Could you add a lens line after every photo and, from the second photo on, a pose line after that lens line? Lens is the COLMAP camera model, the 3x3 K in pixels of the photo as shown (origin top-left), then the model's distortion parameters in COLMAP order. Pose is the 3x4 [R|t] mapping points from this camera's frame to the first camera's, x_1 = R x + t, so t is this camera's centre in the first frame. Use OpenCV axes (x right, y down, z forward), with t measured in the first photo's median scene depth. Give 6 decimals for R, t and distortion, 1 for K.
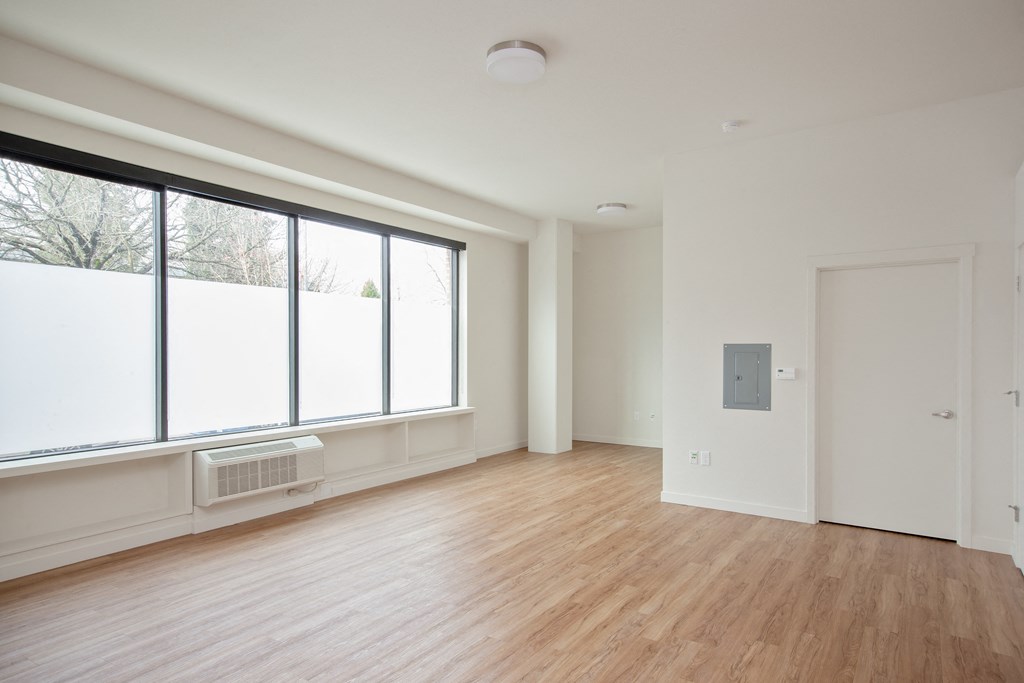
lens RADIAL K [[551.1, 0, 531.1], [0, 551.1, 343.5], [0, 0, 1]] dist [-0.000544, 0.000712]
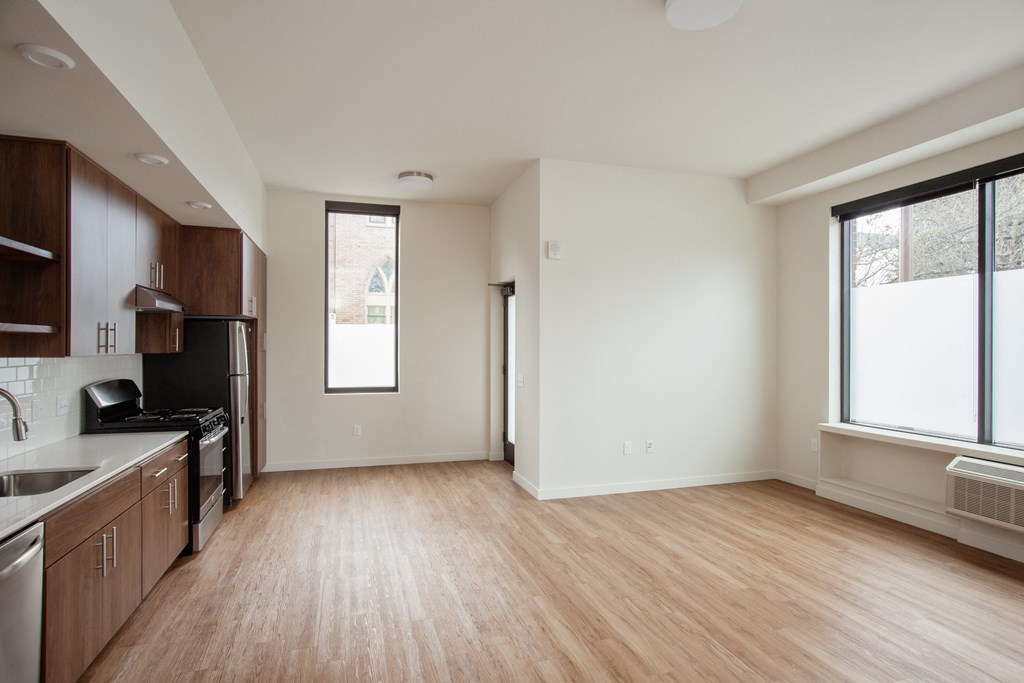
lens RADIAL K [[551.1, 0, 531.1], [0, 551.1, 343.5], [0, 0, 1]] dist [-0.000544, 0.000712]
pose [[-0.588119, -0.000747, -0.808774, 0.673855], [0.010730, 0.999904, -0.008726, 0.008312], [0.808703, -0.013810, -0.588055, 1.122264]]
